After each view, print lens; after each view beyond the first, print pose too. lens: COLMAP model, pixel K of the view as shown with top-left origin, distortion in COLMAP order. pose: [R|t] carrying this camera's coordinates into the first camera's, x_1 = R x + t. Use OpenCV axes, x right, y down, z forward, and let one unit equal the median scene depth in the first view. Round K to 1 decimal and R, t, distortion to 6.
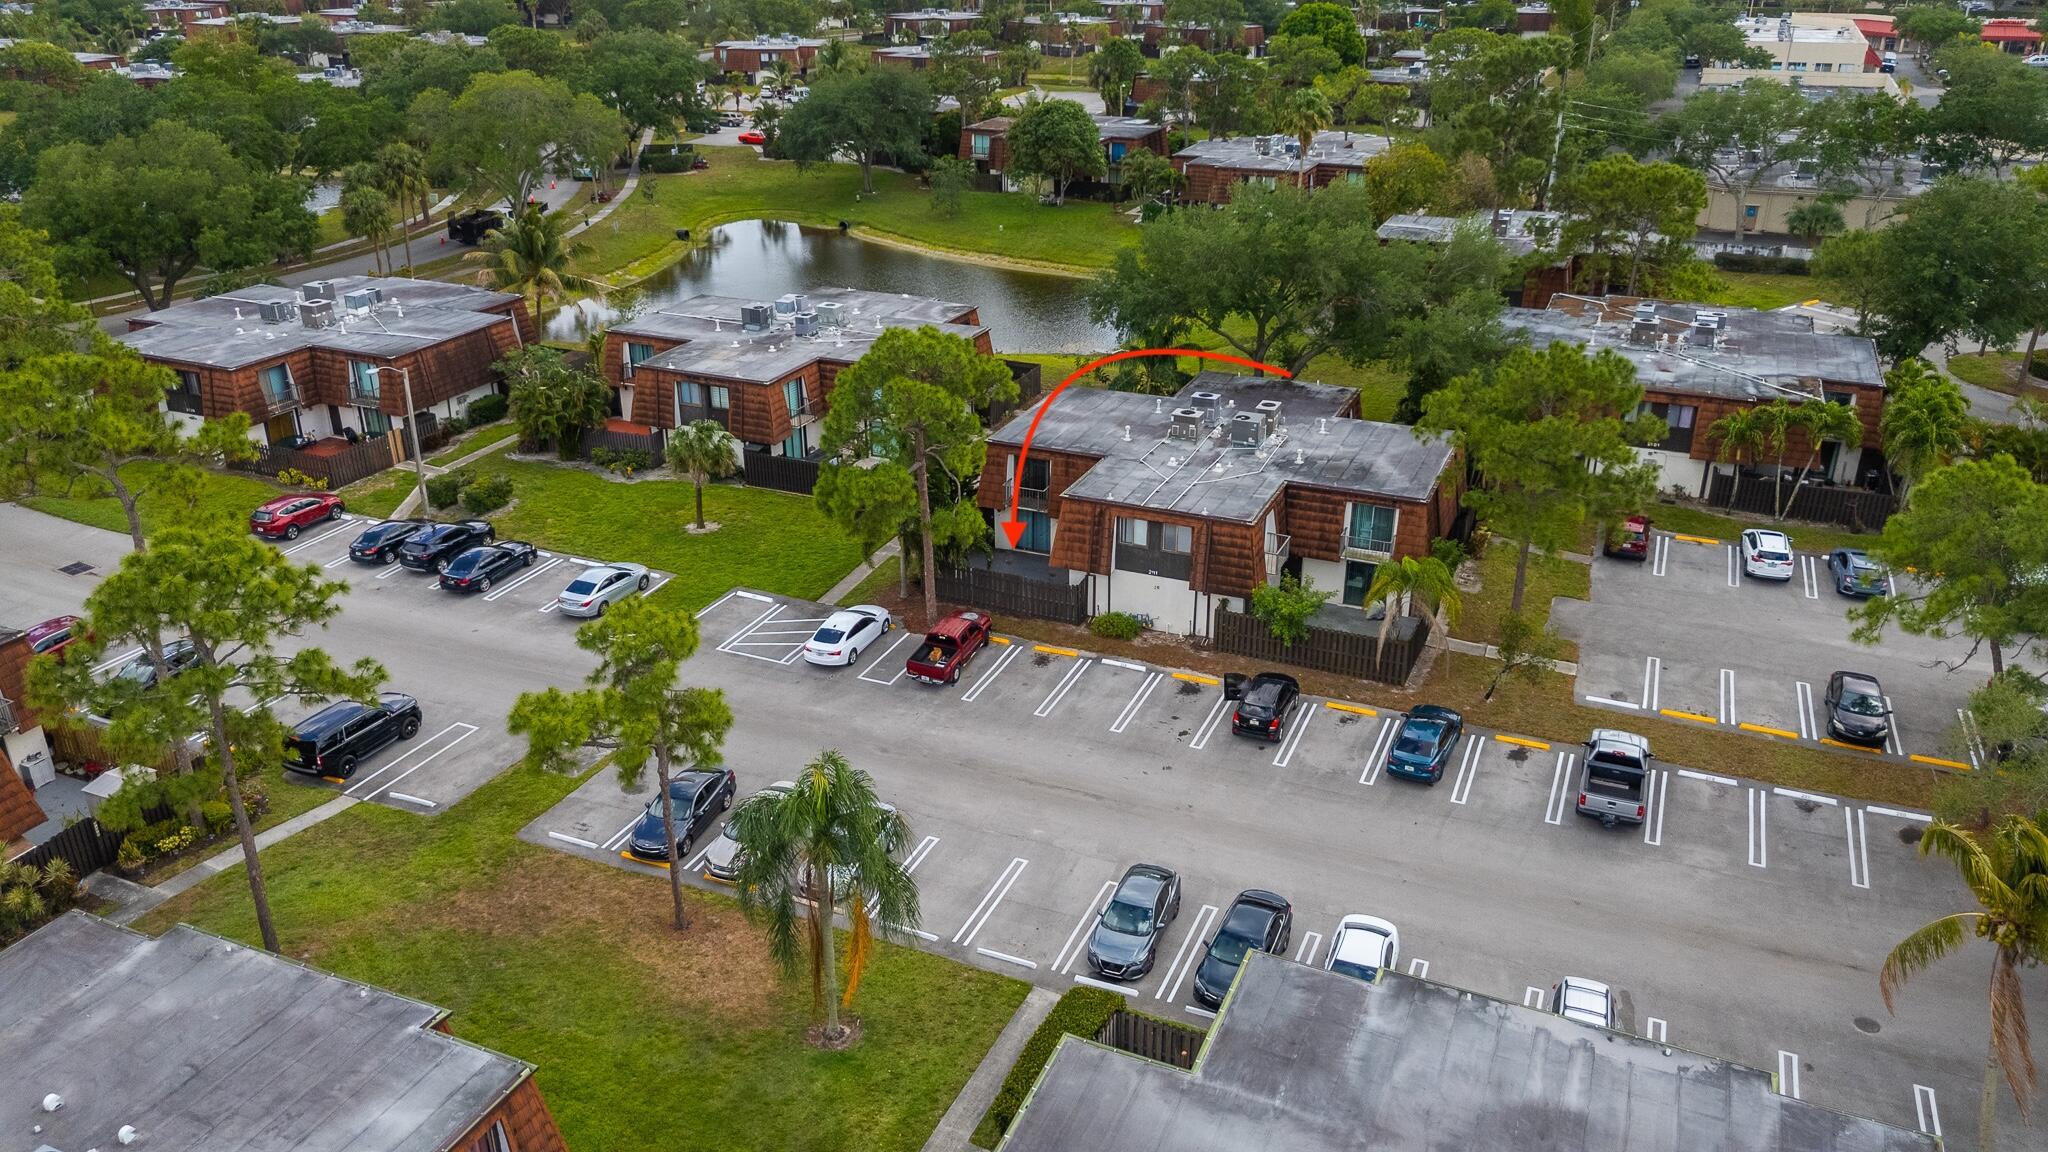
lens RADIAL K [[1521.7, 0, 1024.0], [0, 1521.7, 576.0], [0, 0, 1]] dist [0.065037, -0.032984]
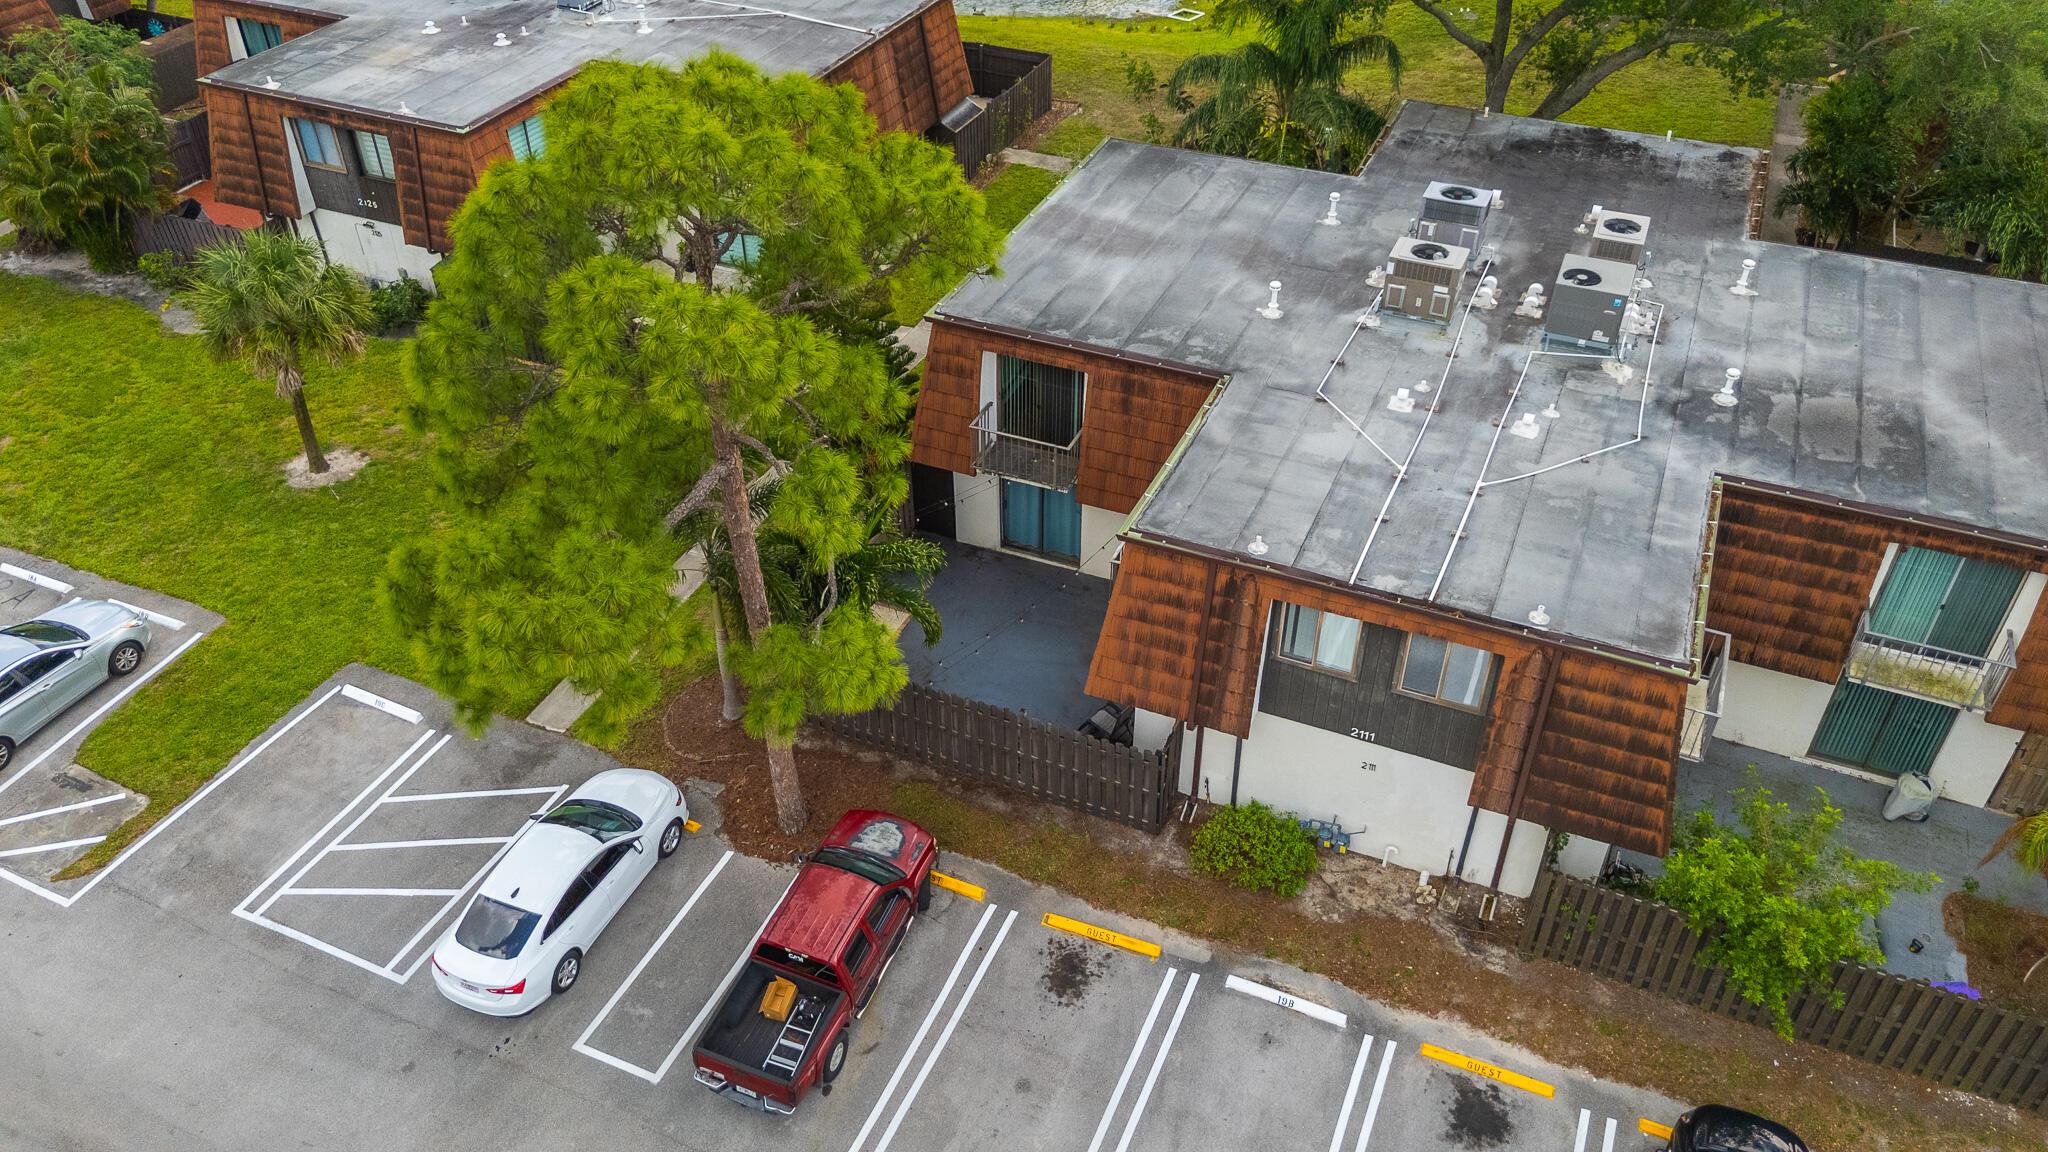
lens RADIAL K [[1541.4, 0, 1024.0], [0, 1541.4, 576.0], [0, 0, 1]] dist [0.021606, 0.004529]
pose [[0.999993, 0.000411, 0.003671, -0.000616], [-0.001249, 0.972854, 0.231415, -0.125545], [-0.003477, -0.231418, 0.972848, 0.620658]]
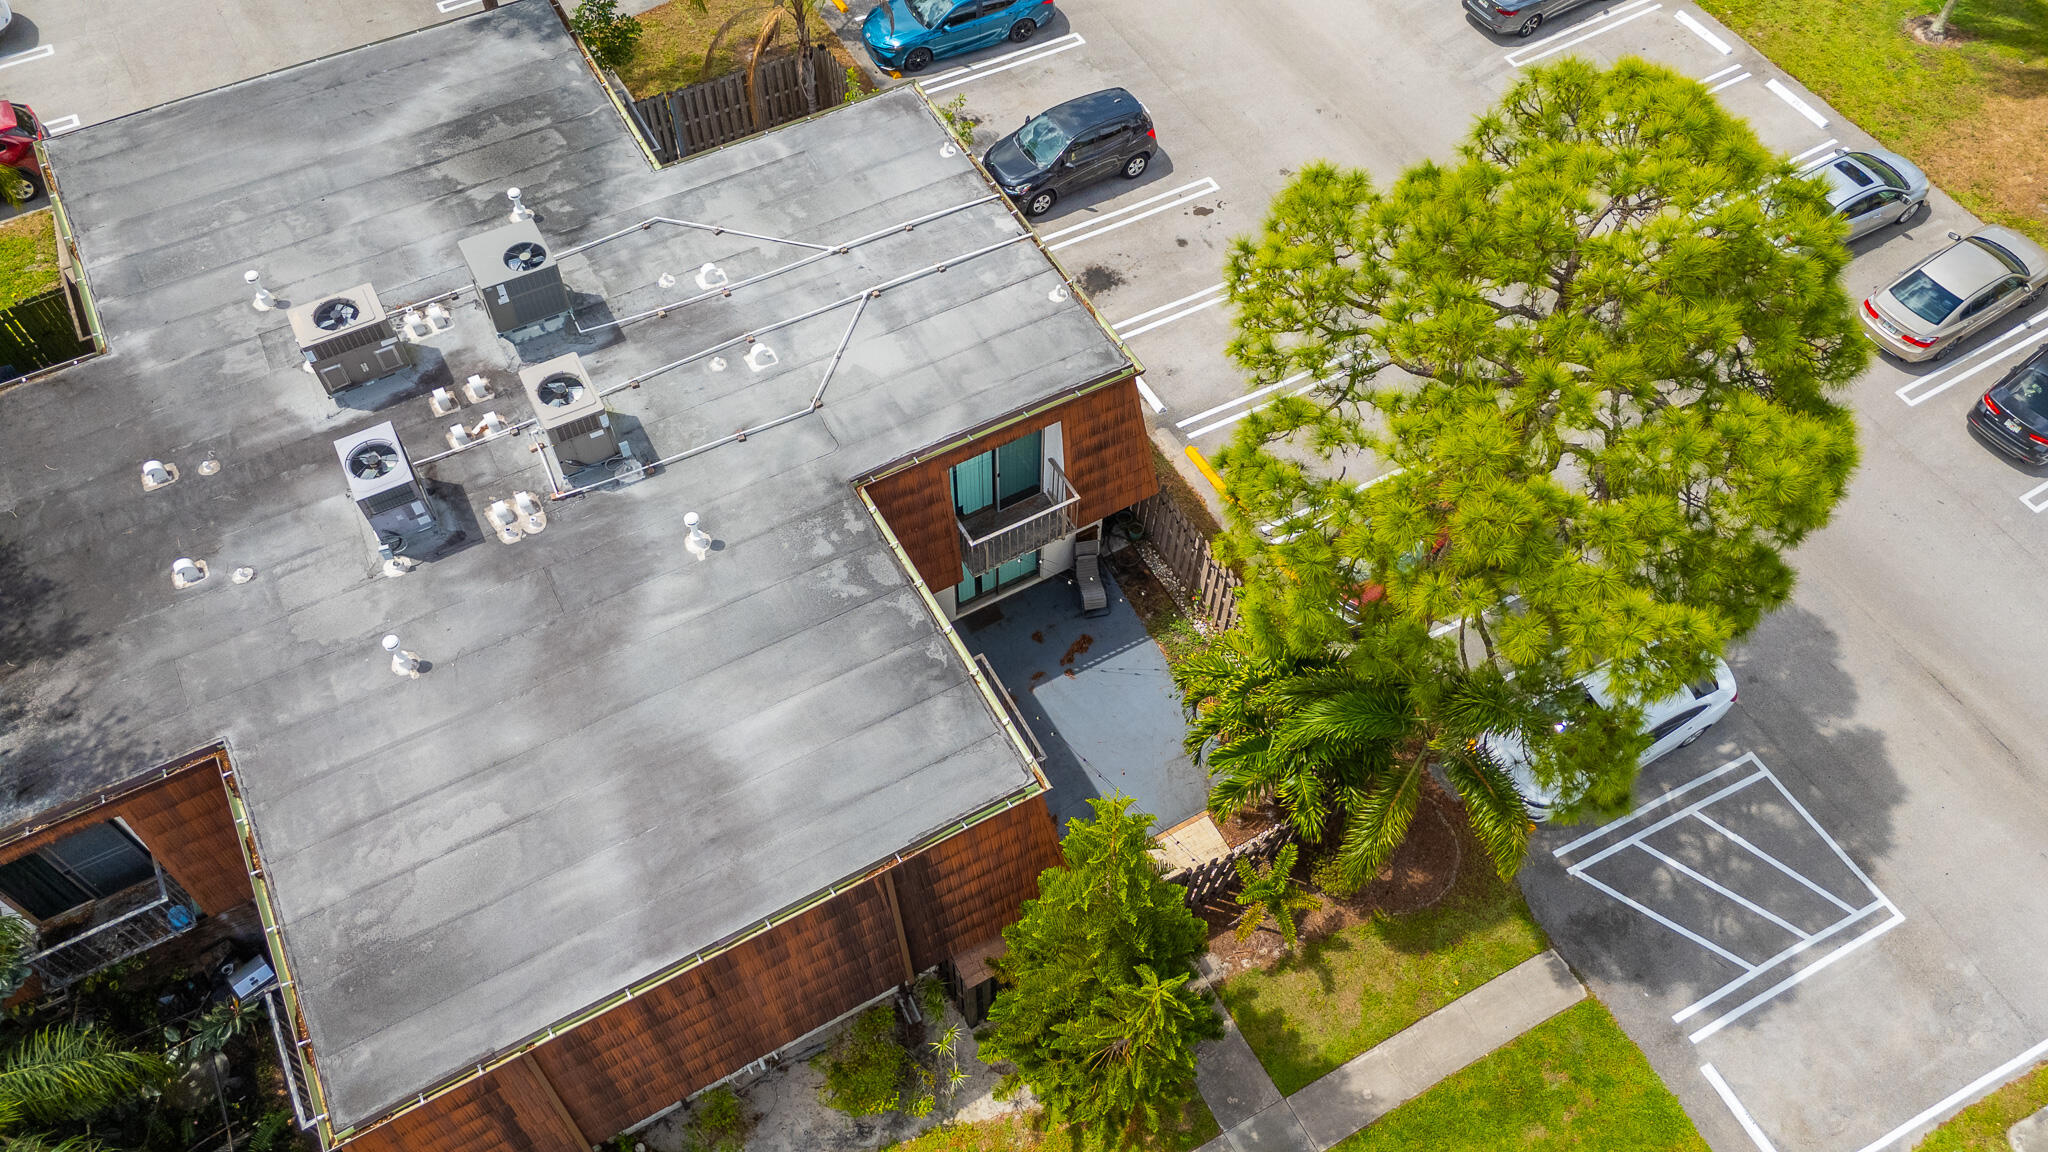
lens RADIAL K [[1521.7, 0, 1024.0], [0, 1521.7, 576.0], [0, 0, 1]] dist [0.065037, -0.032984]
pose [[-0.794410, -0.499700, 0.345271, -0.111597], [0.247567, 0.252701, 0.935336, -0.403941], [-0.554638, 0.828518, -0.077039, 1.063461]]
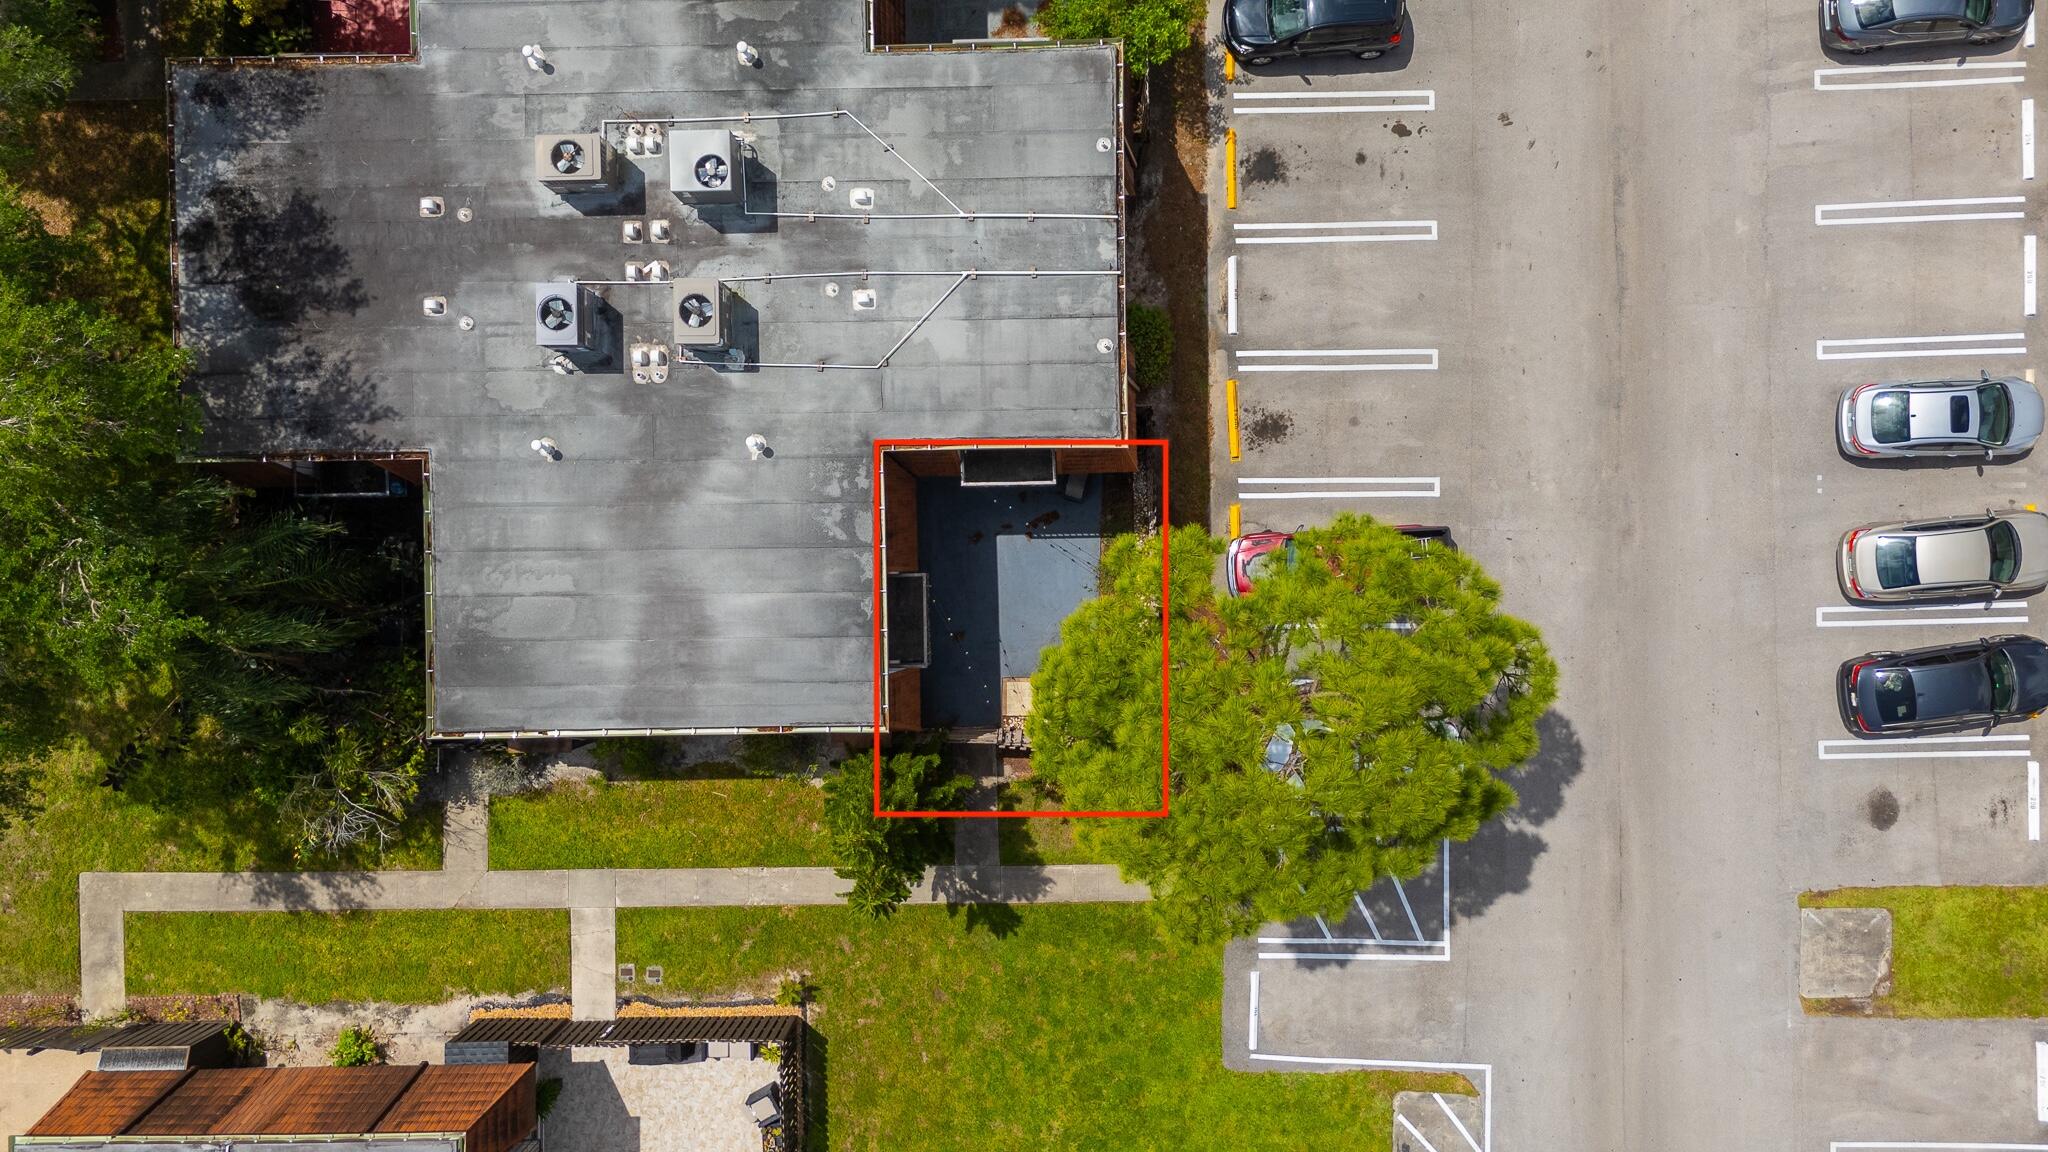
lens RADIAL K [[1521.7, 0, 1024.0], [0, 1521.7, 576.0], [0, 0, 1]] dist [0.065037, -0.032984]
pose [[-0.415417, -0.909612, 0.005797, -0.004026], [0.401718, -0.177738, 0.898349, -0.507717], [-0.816119, 0.375519, 0.439243, 0.803659]]
